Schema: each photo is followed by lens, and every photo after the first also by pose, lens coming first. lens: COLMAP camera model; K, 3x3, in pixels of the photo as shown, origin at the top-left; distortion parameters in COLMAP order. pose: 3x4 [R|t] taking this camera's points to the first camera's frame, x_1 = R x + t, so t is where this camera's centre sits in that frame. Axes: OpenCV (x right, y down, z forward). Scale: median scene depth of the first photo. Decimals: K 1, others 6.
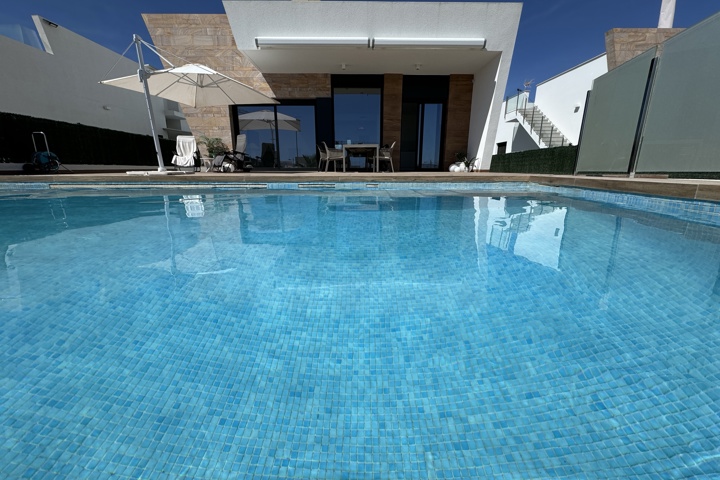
lens RADIAL K [[286.7, 0, 359.1], [0, 286.7, 237.7], [0, 0, 1]] dist [-0.003372, 0.001566]
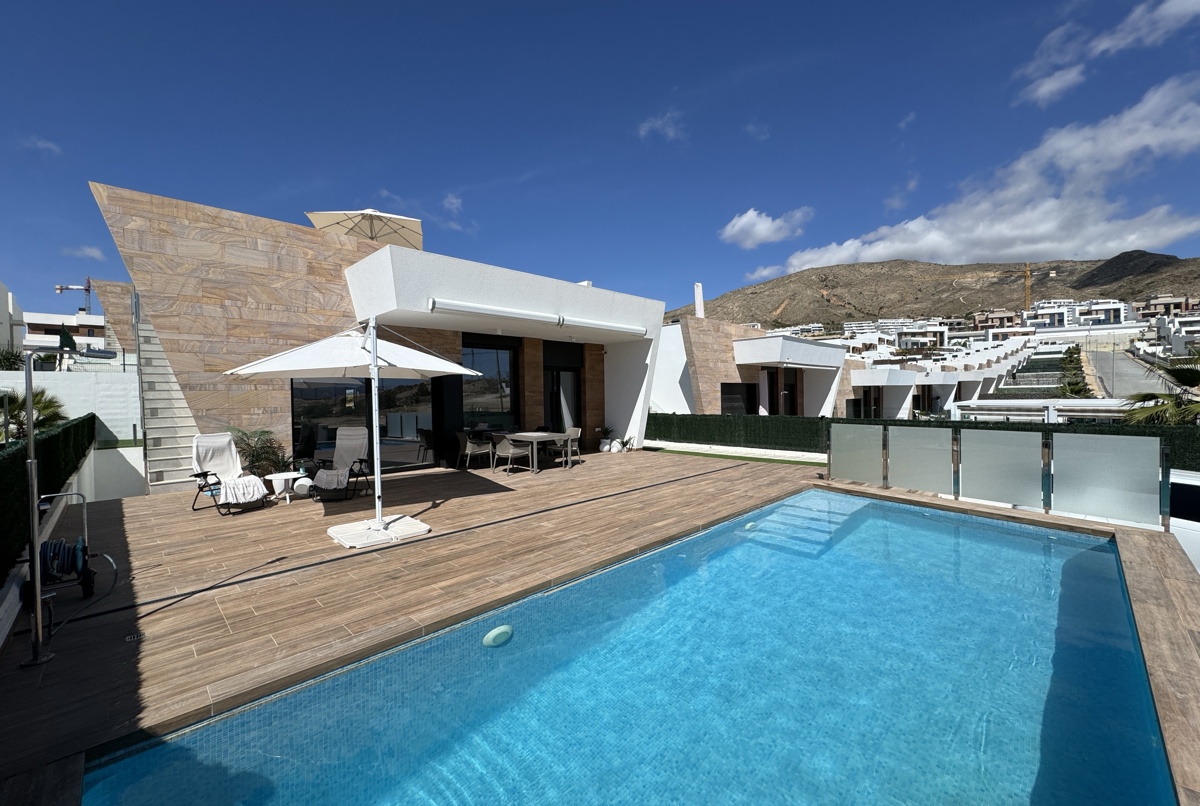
lens RADIAL K [[477.8, 0, 597.3], [0, 477.8, 400.1], [0, 0, 1]] dist [-0.003372, 0.001566]
pose [[0.714083, -0.020164, 0.699771, -0.700157], [0.177948, 0.971981, -0.153580, -0.171792], [-0.677068, 0.234192, 0.697663, -0.007495]]
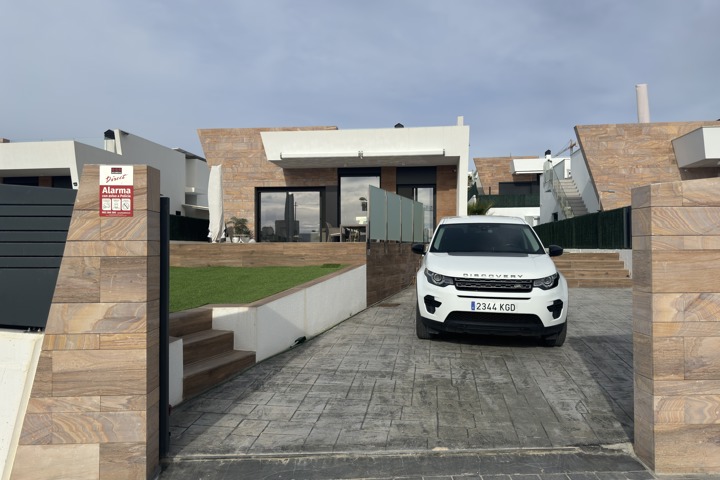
lens RADIAL K [[503.7, 0, 360.8], [0, 503.7, 243.1], [0, 0, 1]] dist [0.048061, -0.043590]
pose [[0.990483, -0.002974, -0.137600, 0.301528], [-0.030209, 0.970688, -0.238435, 0.257488], [0.134276, 0.240323, 0.961361, -0.998999]]
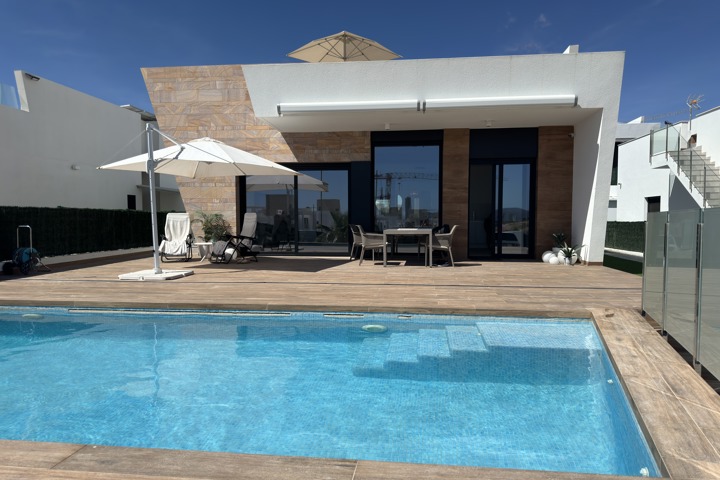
lens RADIAL K [[503.7, 0, 359.2], [0, 503.7, 241.0], [0, 0, 1]] dist [0.048061, -0.043590]
pose [[0.991863, 0.004838, -0.127220, 0.040290], [-0.028642, 0.982140, -0.185959, -0.046800], [0.124048, 0.188090, 0.974287, -0.231750]]
